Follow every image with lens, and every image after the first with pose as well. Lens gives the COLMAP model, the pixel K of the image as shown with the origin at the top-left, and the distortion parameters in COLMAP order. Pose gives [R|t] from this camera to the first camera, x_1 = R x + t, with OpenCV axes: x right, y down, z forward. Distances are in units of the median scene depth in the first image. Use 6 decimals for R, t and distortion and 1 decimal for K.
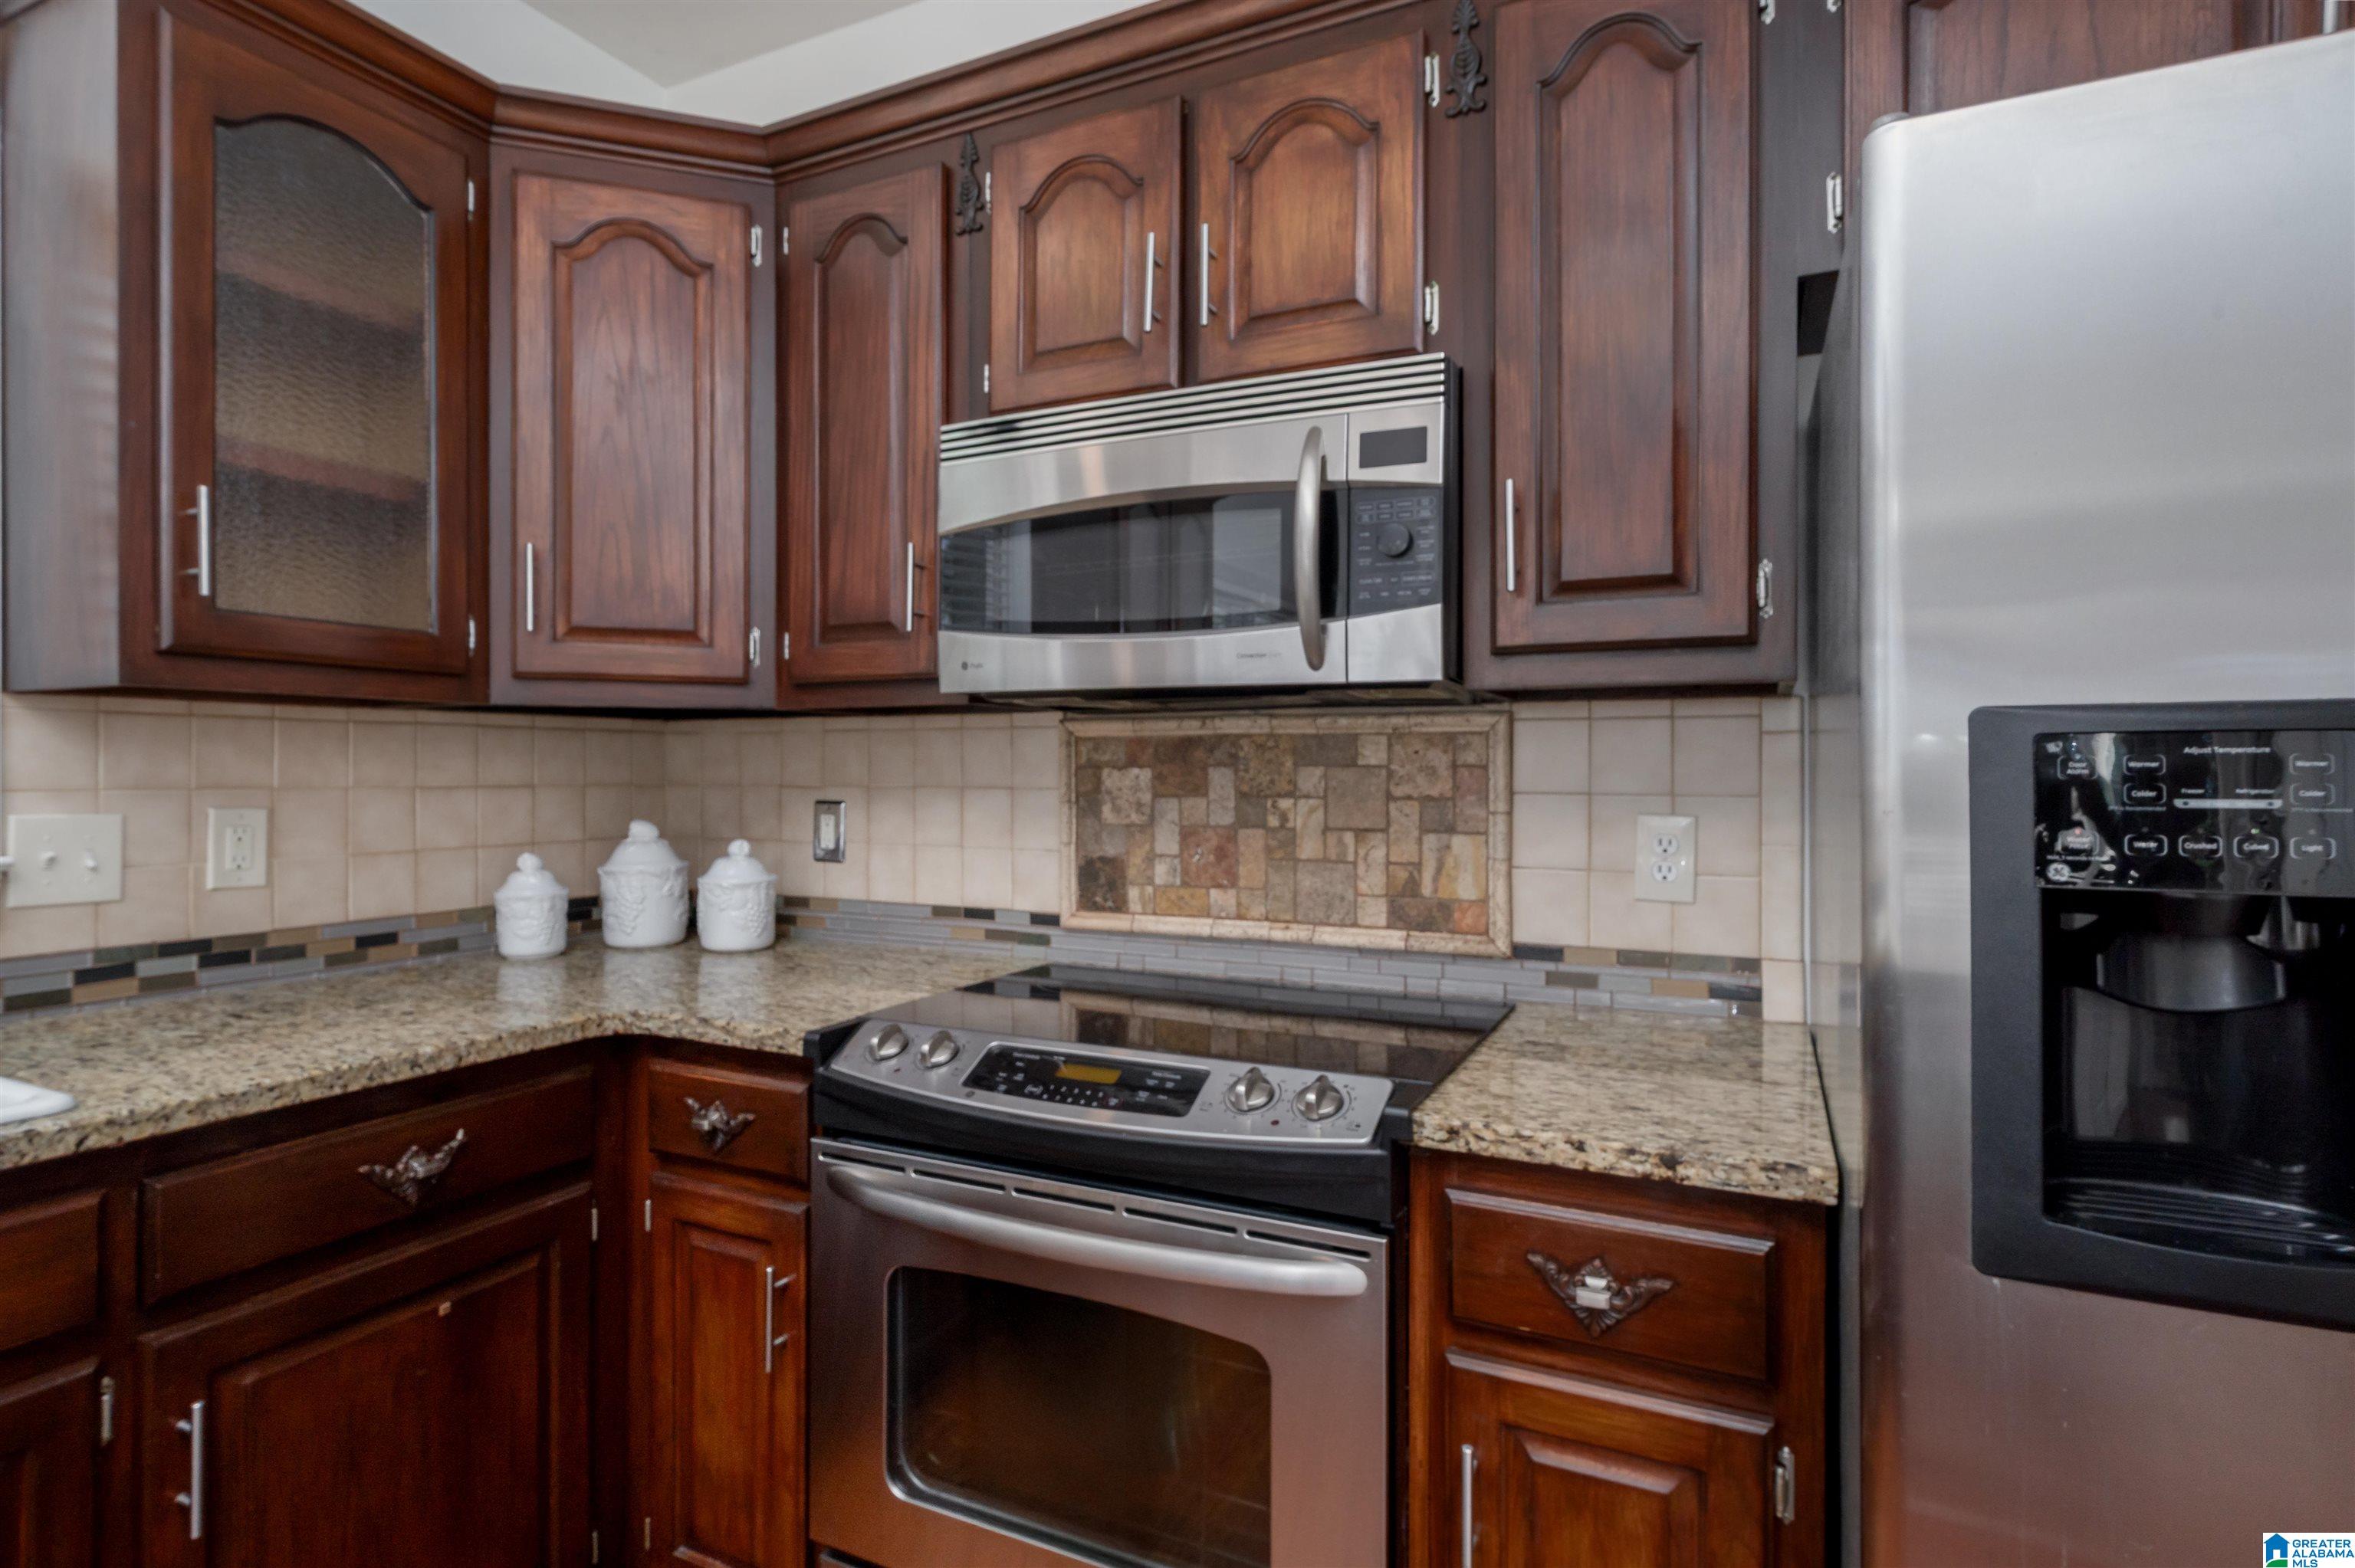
lens RADIAL K [[1195.3, 0, 1172.7], [0, 1195.3, 772.7], [0, 0, 1]] dist [0.002371, 0.000590]
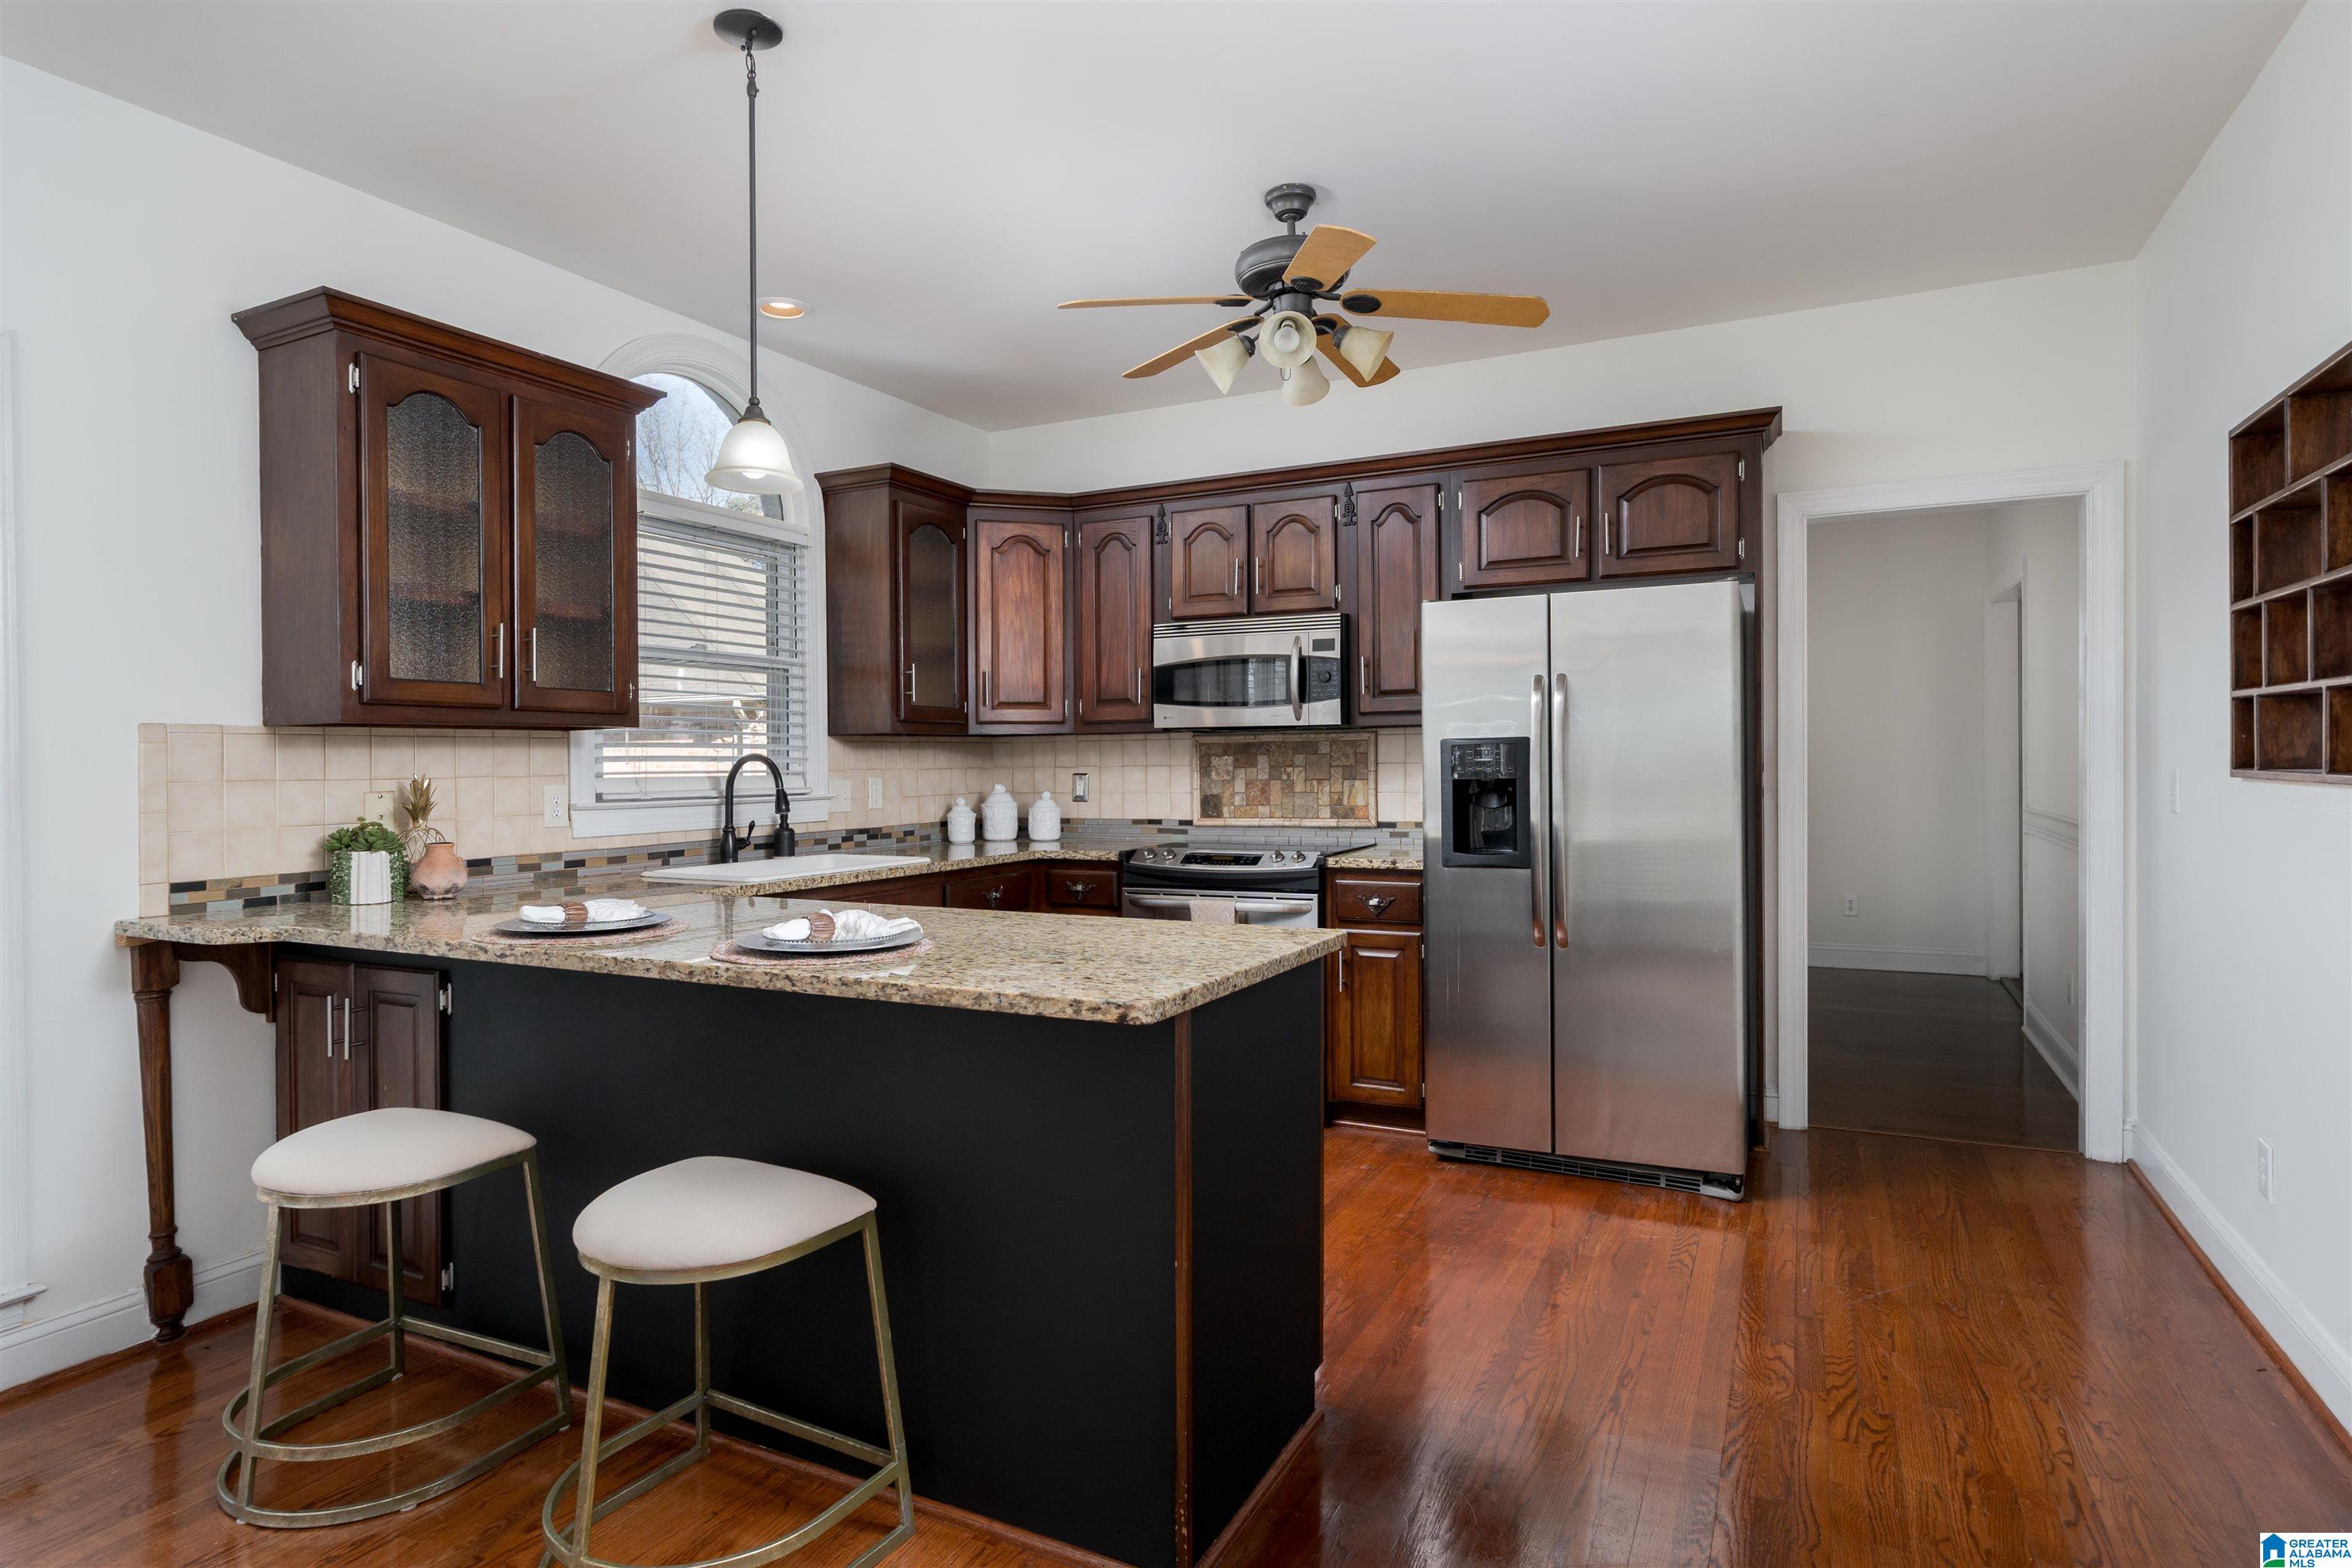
lens RADIAL K [[1295.1, 0, 1164.2], [0, 1295.1, 819.0], [0, 0, 1]] dist [0.000565, 0.000017]
pose [[0.999810, -0.014408, -0.013147, -0.142530], [0.014968, 0.998941, 0.043499, 0.008316], [0.012507, -0.043688, 0.998967, -1.836447]]
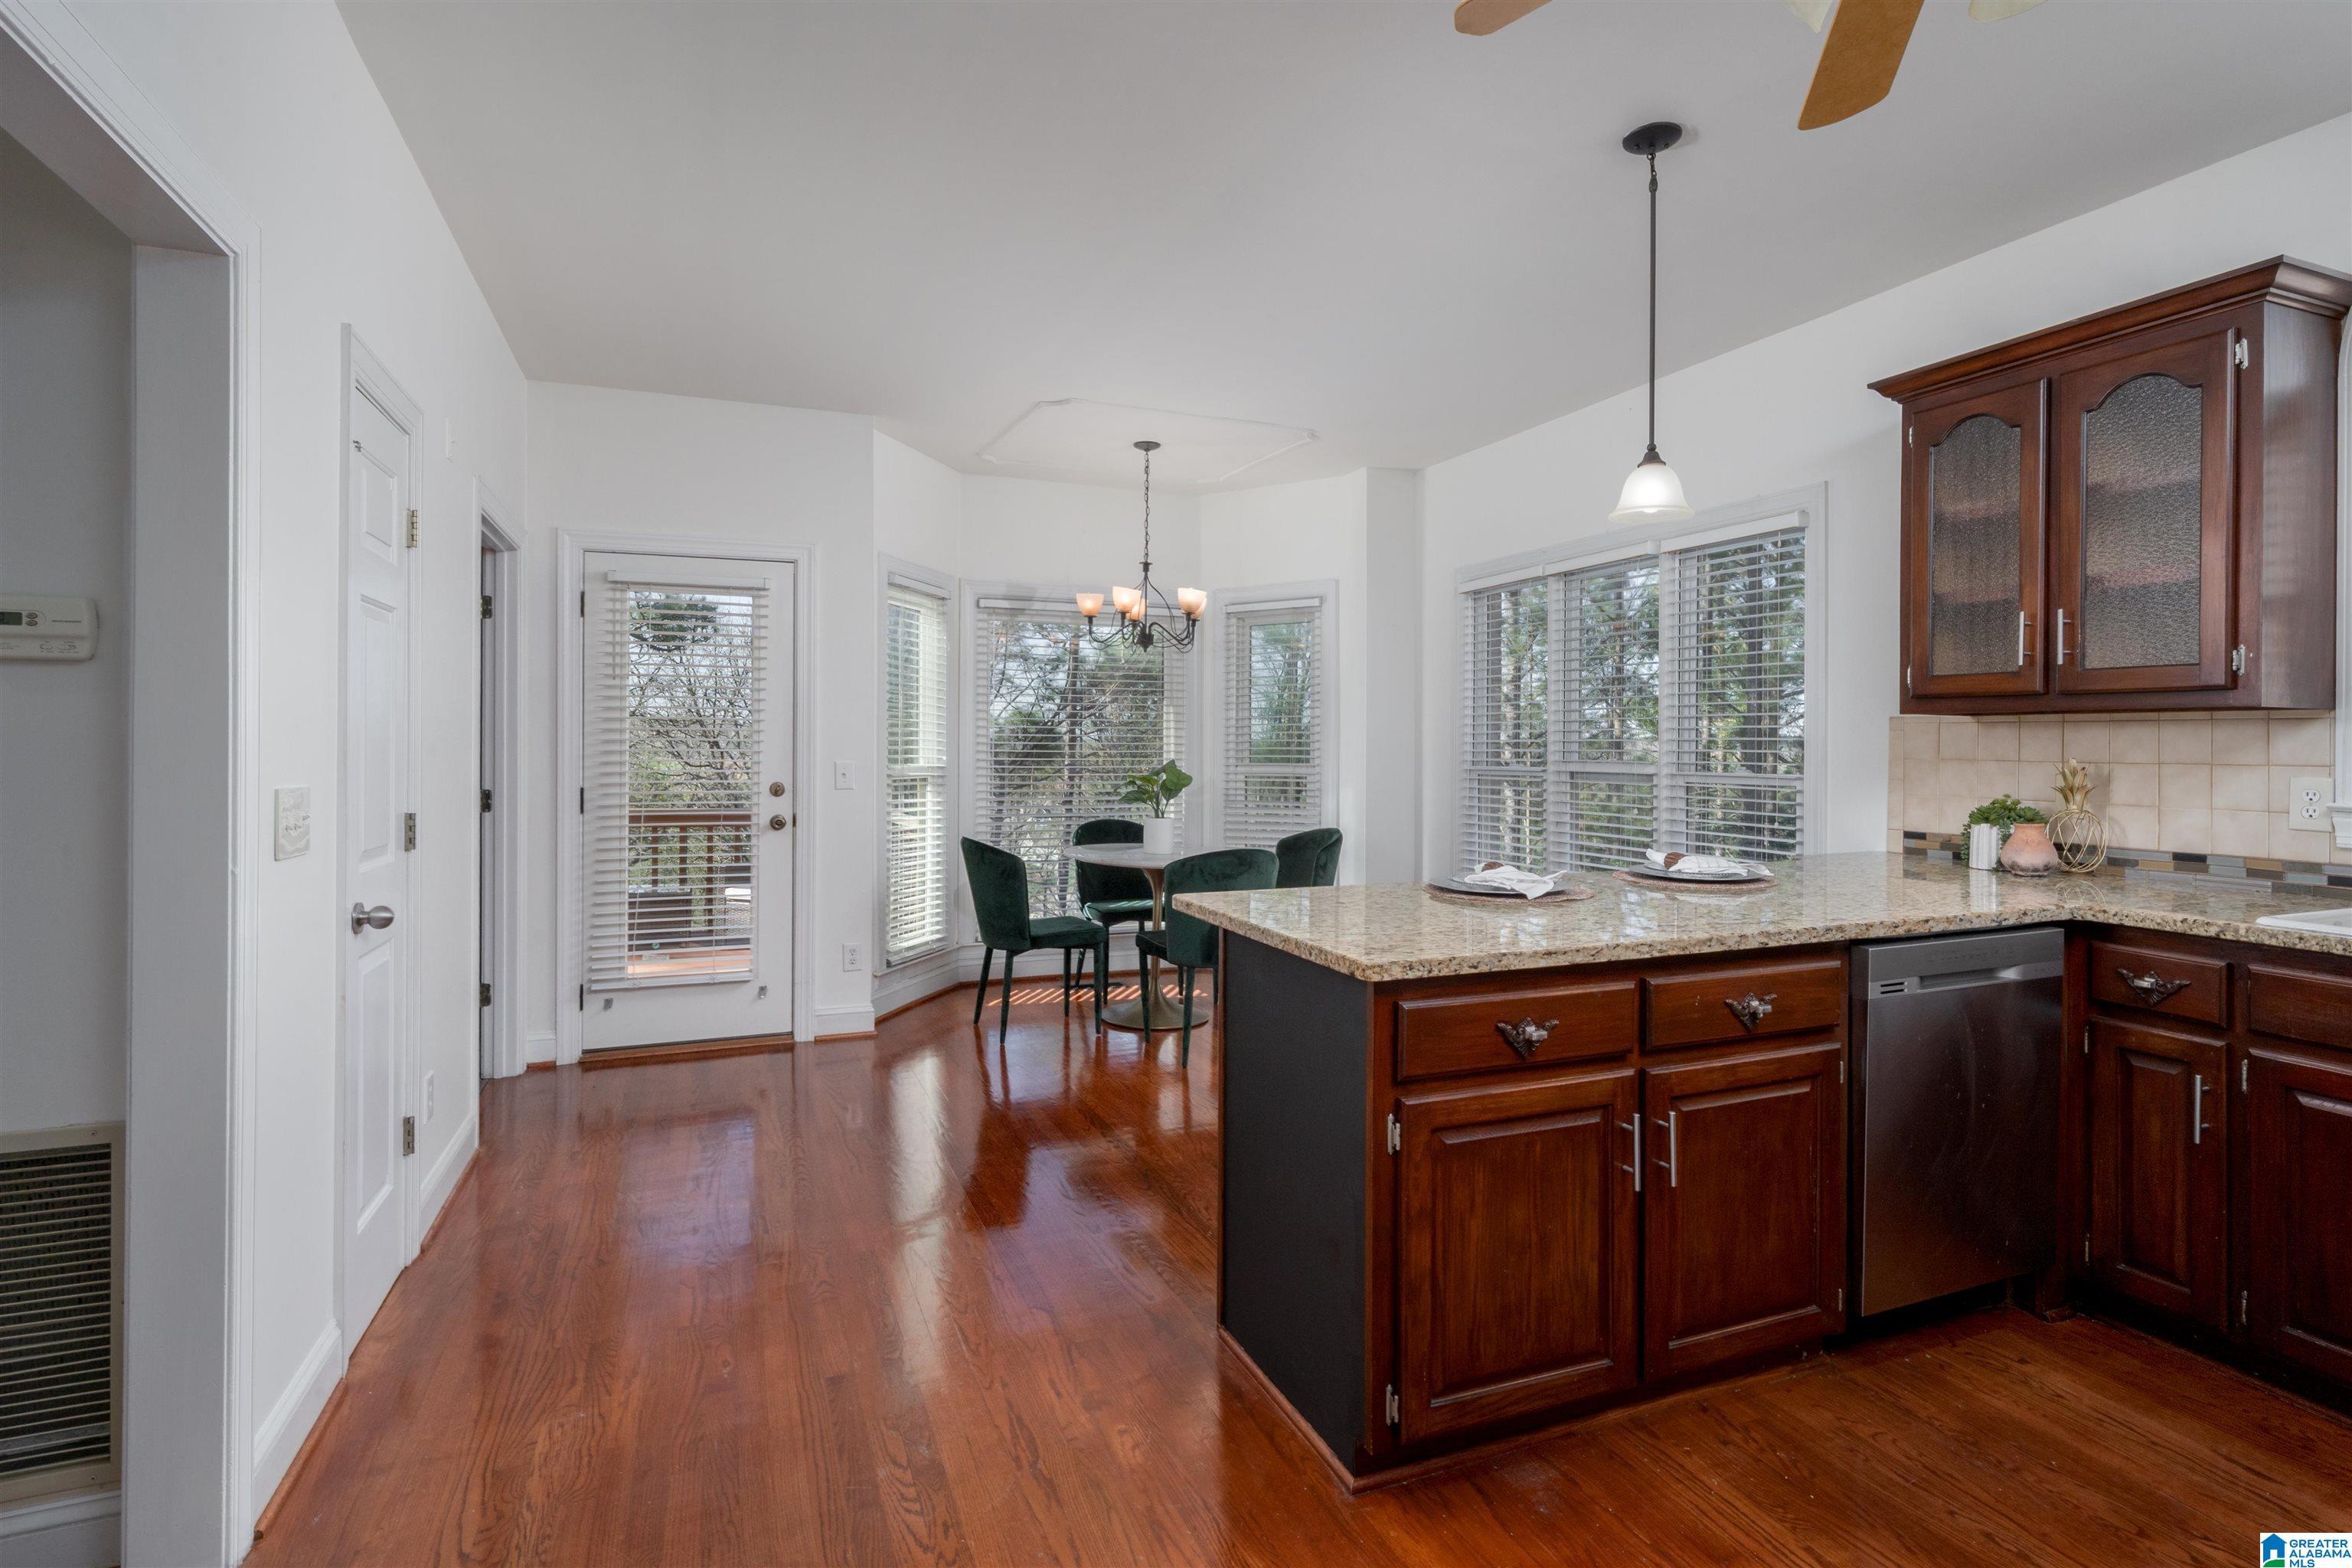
lens RADIAL K [[1136.3, 0, 1174.6], [0, 1136.3, 745.7], [0, 0, 1]] dist [0.000824, 0.000369]
pose [[-0.669366, -0.002635, -0.742928, 0.955497], [-0.008006, 0.999961, 0.003667, -0.005536], [0.742890, 0.008403, -0.669361, 0.219339]]
